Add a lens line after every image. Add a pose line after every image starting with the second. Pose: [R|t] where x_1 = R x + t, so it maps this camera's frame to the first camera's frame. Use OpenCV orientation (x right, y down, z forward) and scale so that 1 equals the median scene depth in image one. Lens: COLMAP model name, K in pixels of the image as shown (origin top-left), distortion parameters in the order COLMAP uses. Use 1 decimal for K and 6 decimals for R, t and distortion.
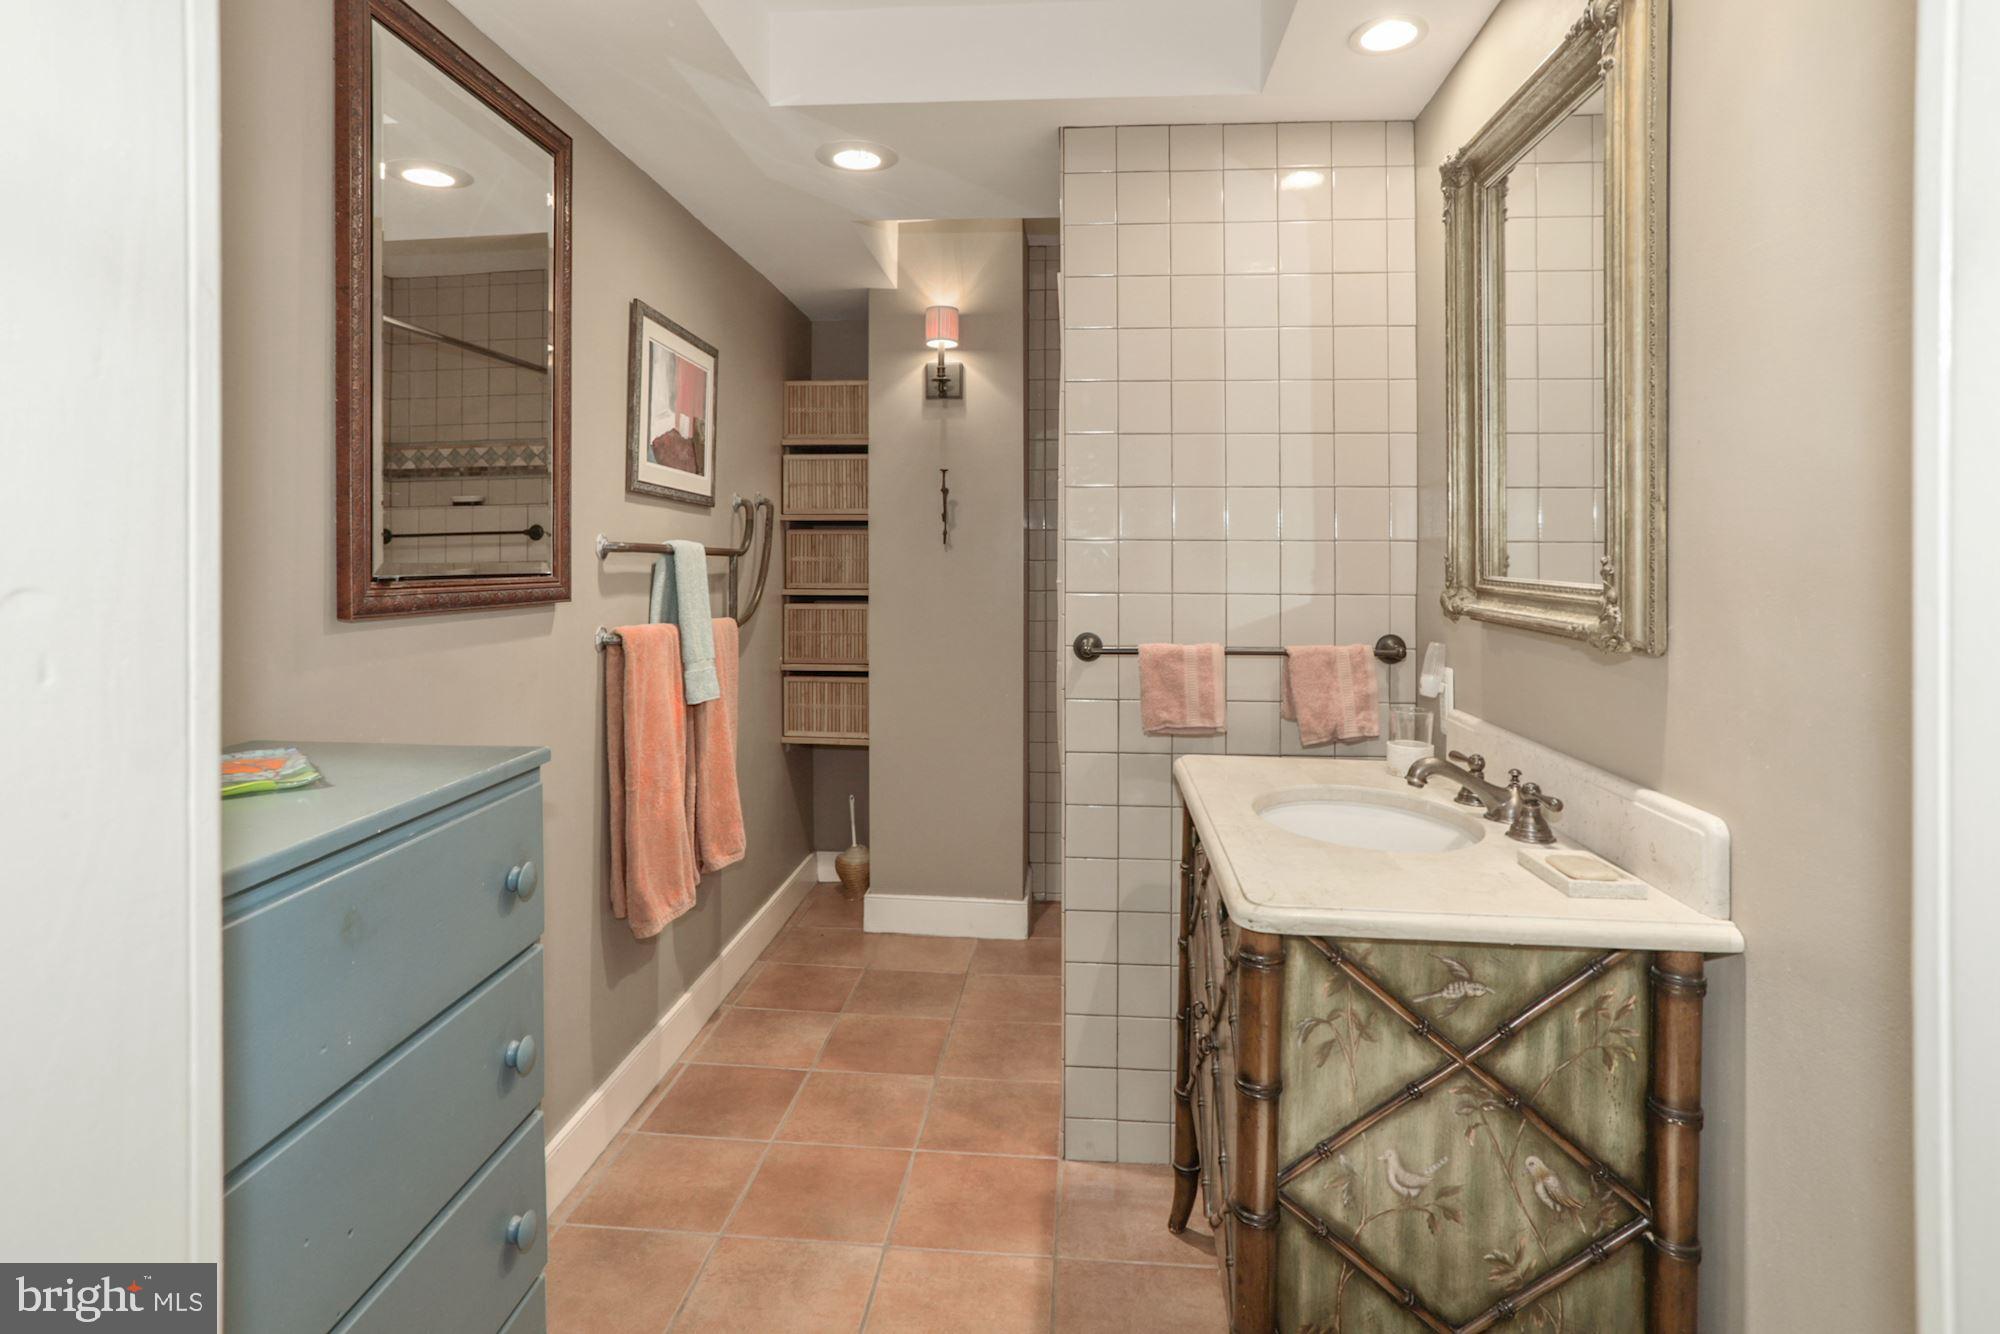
lens RADIAL K [[1012.1, 0, 976.7], [0, 1012.1, 561.2], [0, 0, 1]] dist [-0.042595, 0.015732]
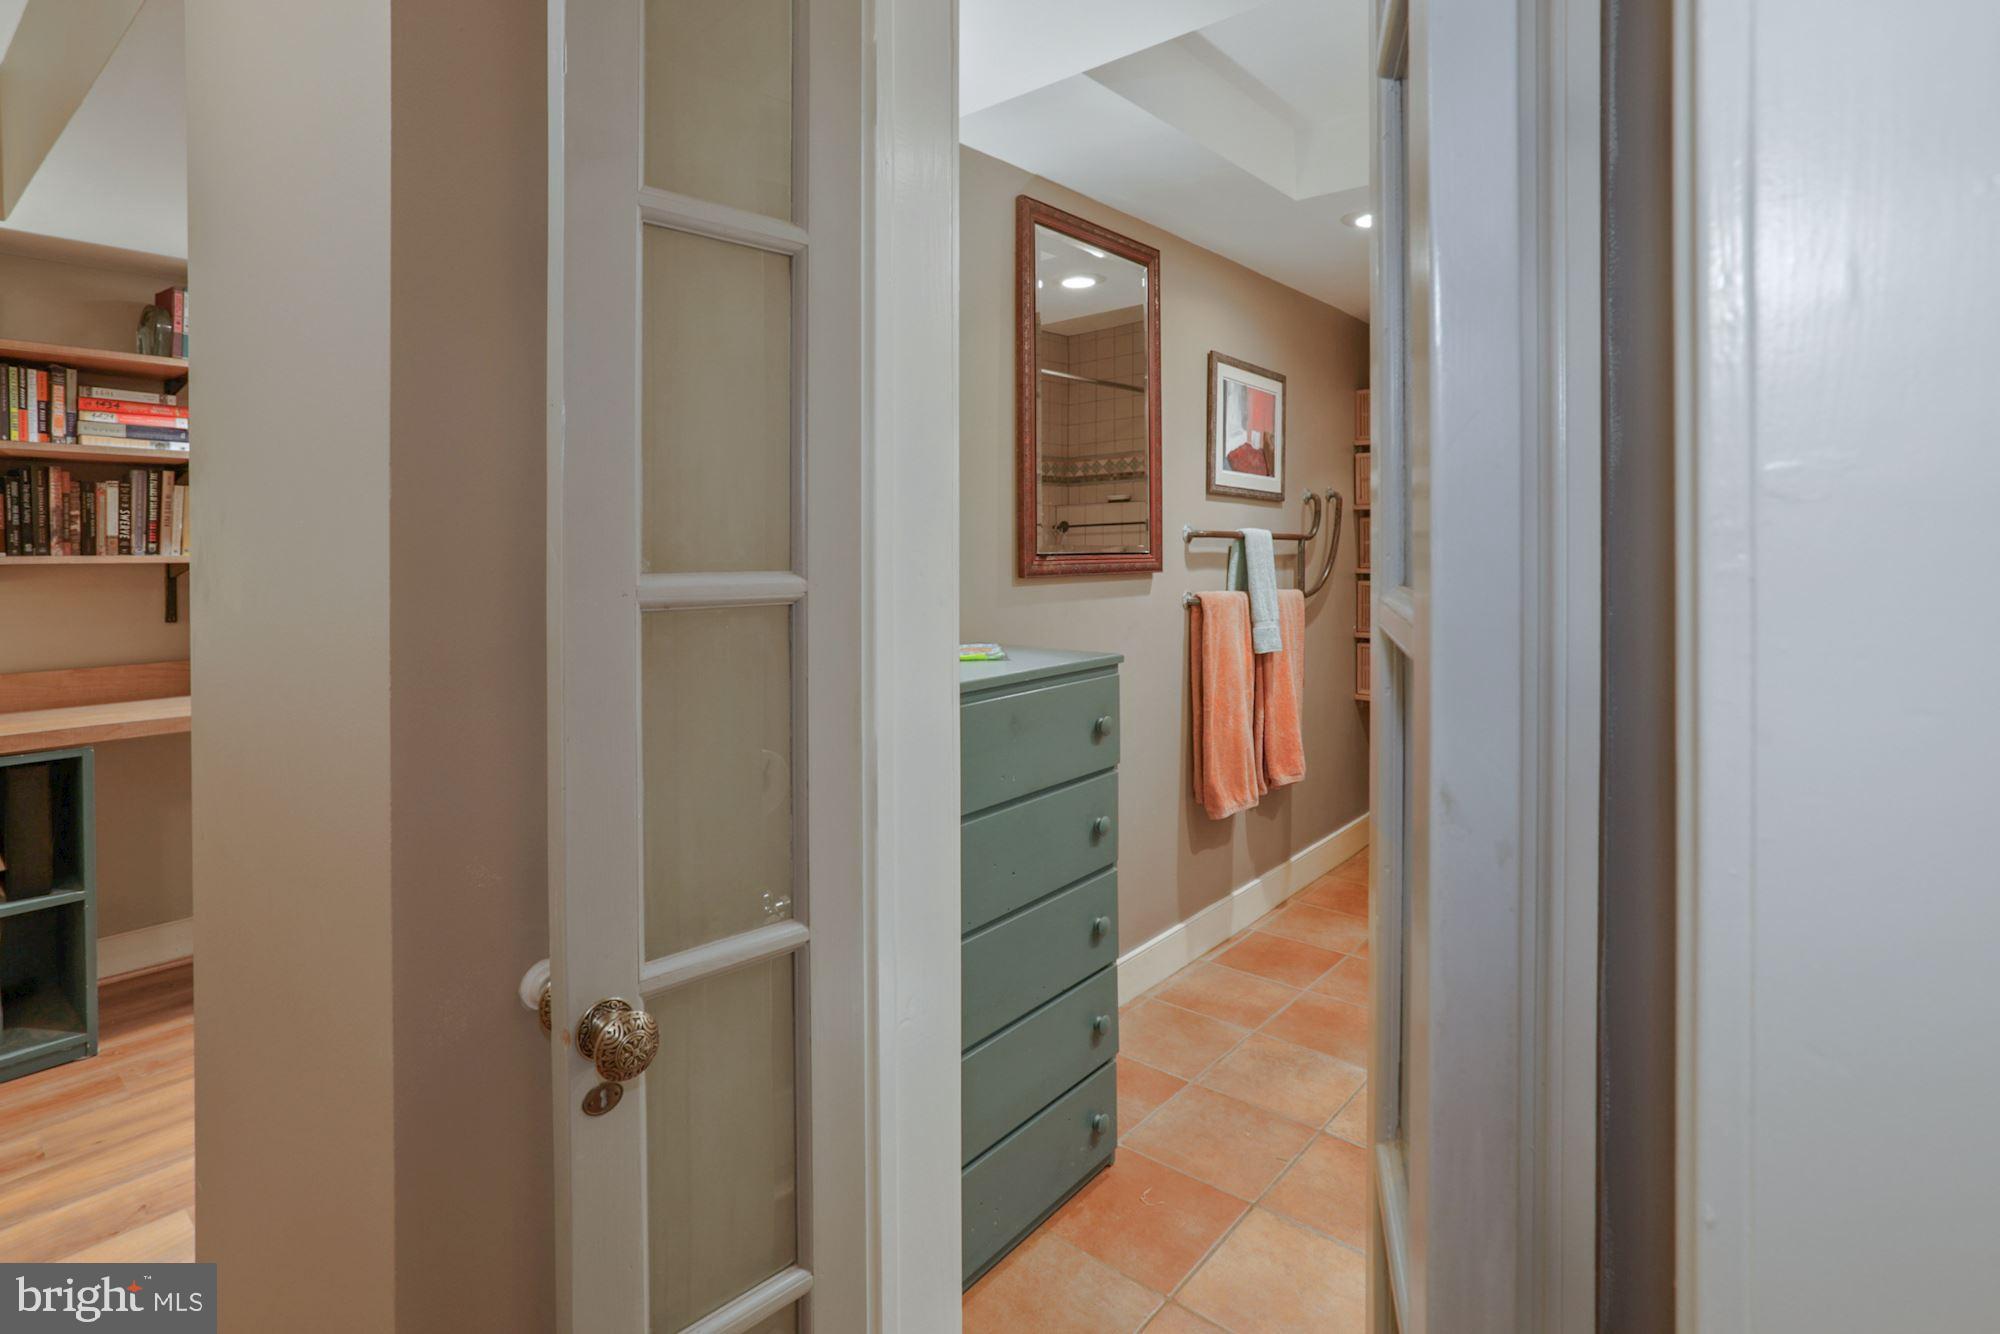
lens RADIAL K [[1012.1, 0, 1038.9], [0, 1012.1, 559.9], [0, 0, 1]] dist [-0.042595, 0.015732]
pose [[0.838203, 0.004169, -0.545343, 0.203472], [0.003244, 0.999915, 0.012630, 0.003173], [0.545349, -0.012356, 0.838118, -0.265411]]
